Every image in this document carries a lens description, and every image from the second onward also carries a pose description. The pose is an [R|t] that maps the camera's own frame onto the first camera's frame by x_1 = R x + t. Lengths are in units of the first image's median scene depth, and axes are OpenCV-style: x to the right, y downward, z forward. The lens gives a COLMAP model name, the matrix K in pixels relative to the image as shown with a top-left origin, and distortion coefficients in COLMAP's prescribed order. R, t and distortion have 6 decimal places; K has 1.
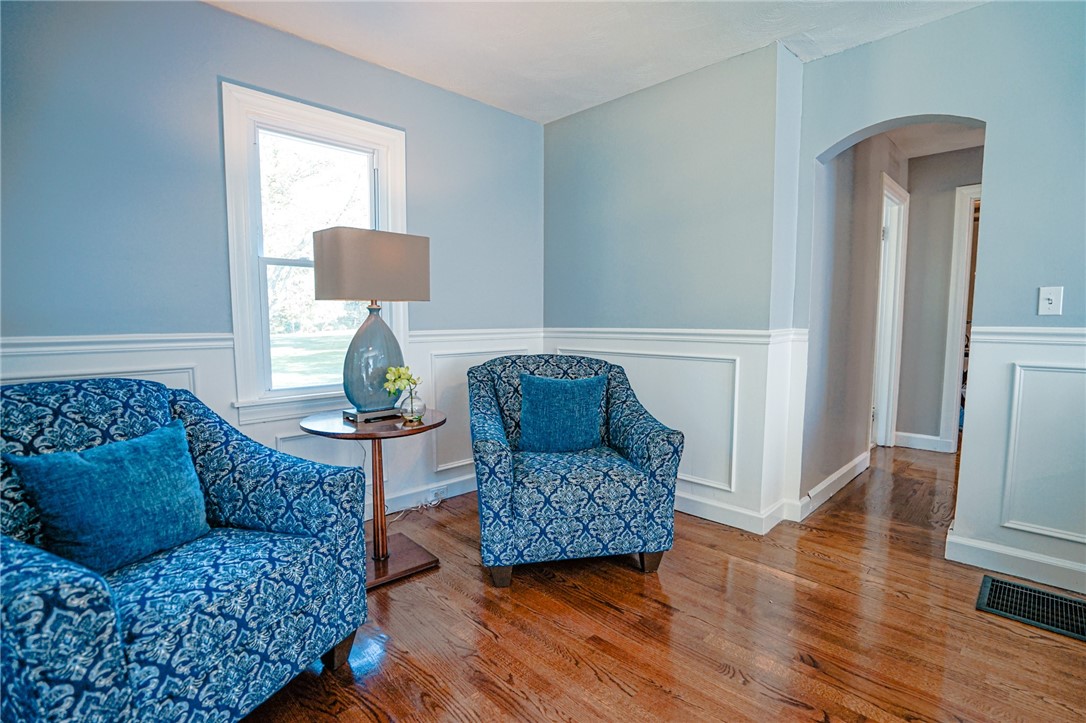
lens RADIAL K [[512.7, 0, 555.3], [0, 512.7, 366.1], [0, 0, 1]] dist [-0.053427, 0.022671]
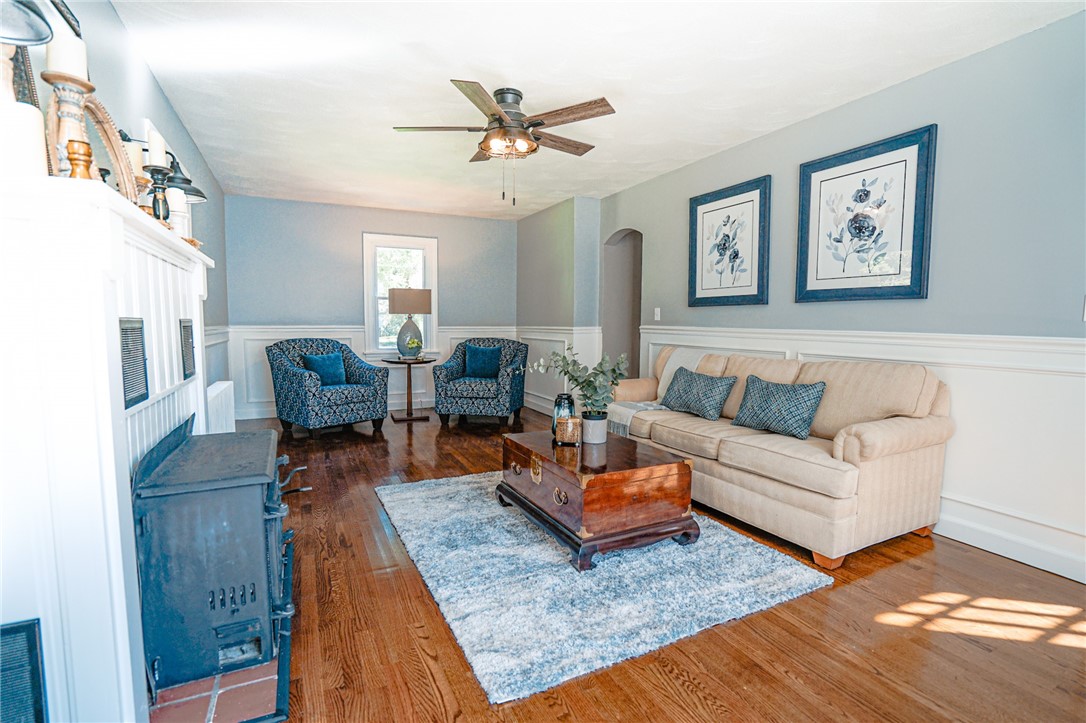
lens RADIAL K [[512.7, 0, 555.3], [0, 512.7, 366.1], [0, 0, 1]] dist [-0.053427, 0.022671]
pose [[0.945193, 0.034625, -0.324671, 1.232478], [-0.037665, 0.999286, -0.003083, 0.120460], [0.324333, 0.015142, 0.945822, -1.255787]]
